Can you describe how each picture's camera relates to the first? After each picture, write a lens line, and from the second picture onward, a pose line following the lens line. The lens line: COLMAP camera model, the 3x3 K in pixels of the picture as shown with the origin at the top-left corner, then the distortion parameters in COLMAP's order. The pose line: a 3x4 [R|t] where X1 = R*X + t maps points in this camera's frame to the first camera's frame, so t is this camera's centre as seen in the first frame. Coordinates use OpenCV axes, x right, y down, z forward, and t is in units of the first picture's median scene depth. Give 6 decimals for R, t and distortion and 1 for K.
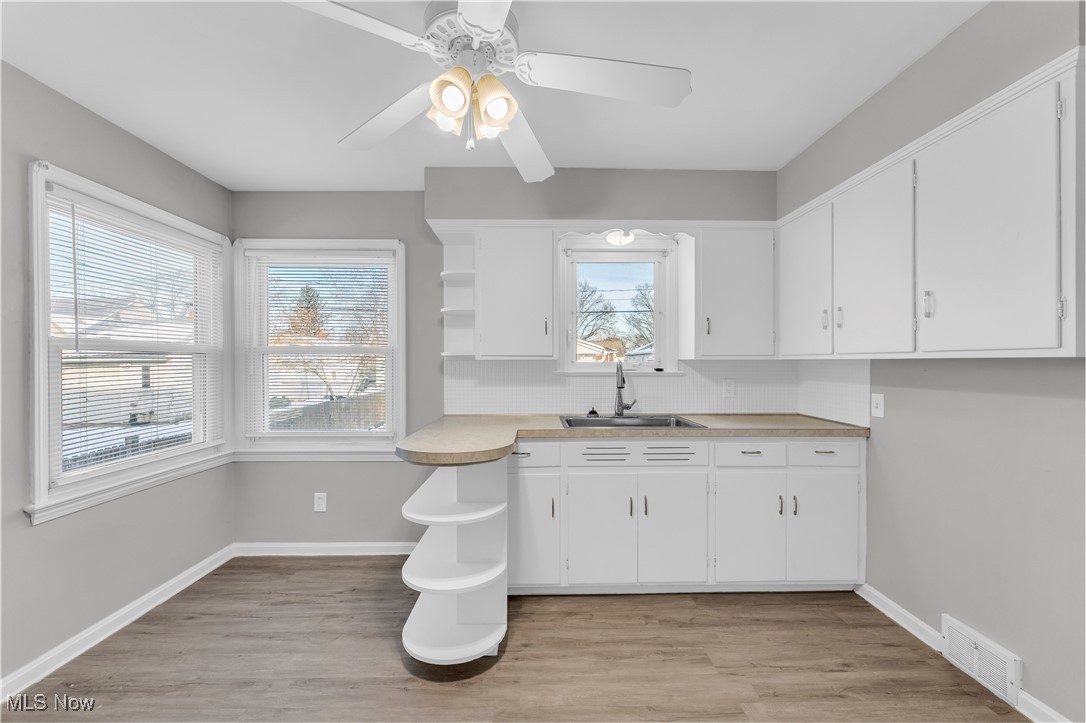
lens RADIAL K [[431.3, 0, 543.8], [0, 431.3, 363.4], [0, 0, 1]] dist [-0.000681, -0.000352]
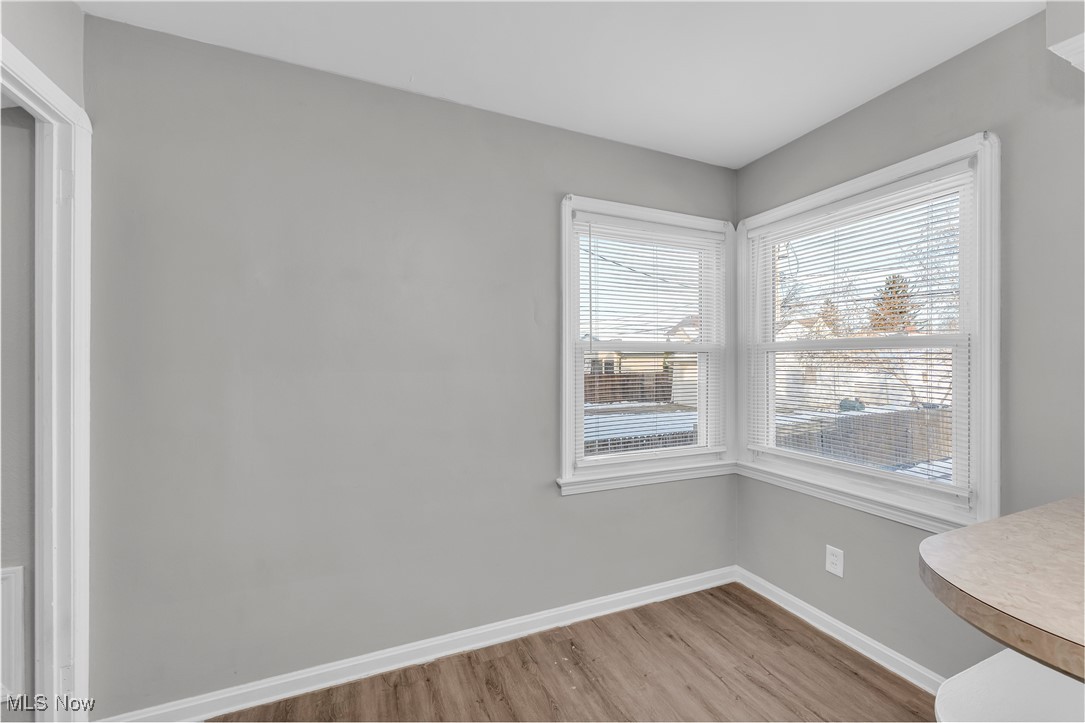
lens RADIAL K [[431.5, 0, 541.5], [0, 431.5, 362.8], [0, 0, 1]] dist [-0.000268, -0.000017]
pose [[0.372401, 0.003226, -0.928066, -0.055495], [-0.002051, 0.999994, 0.002653, -0.002441], [0.928070, 0.000915, 0.372405, 0.367228]]
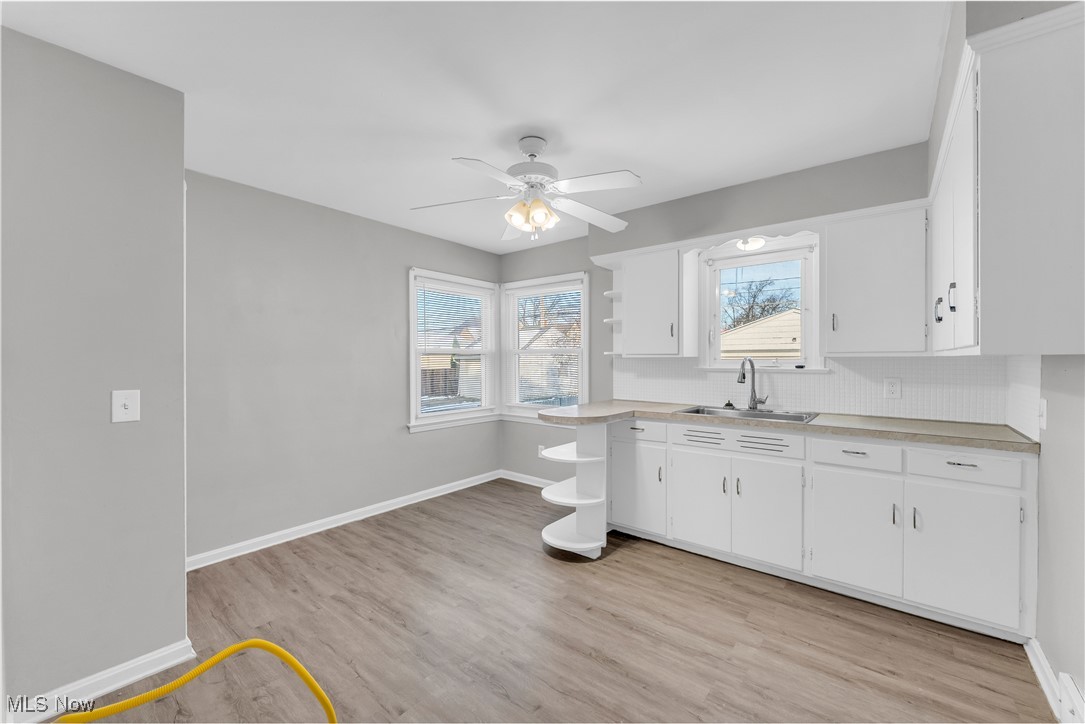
lens RADIAL K [[431.5, 0, 541.5], [0, 431.5, 363.3], [0, 0, 1]] dist [-0.000268, -0.000017]
pose [[0.764376, 0.005671, -0.644745, 0.568379], [0.000019, 0.999961, 0.008818, -0.002653], [0.644770, -0.006753, 0.764347, -0.192906]]
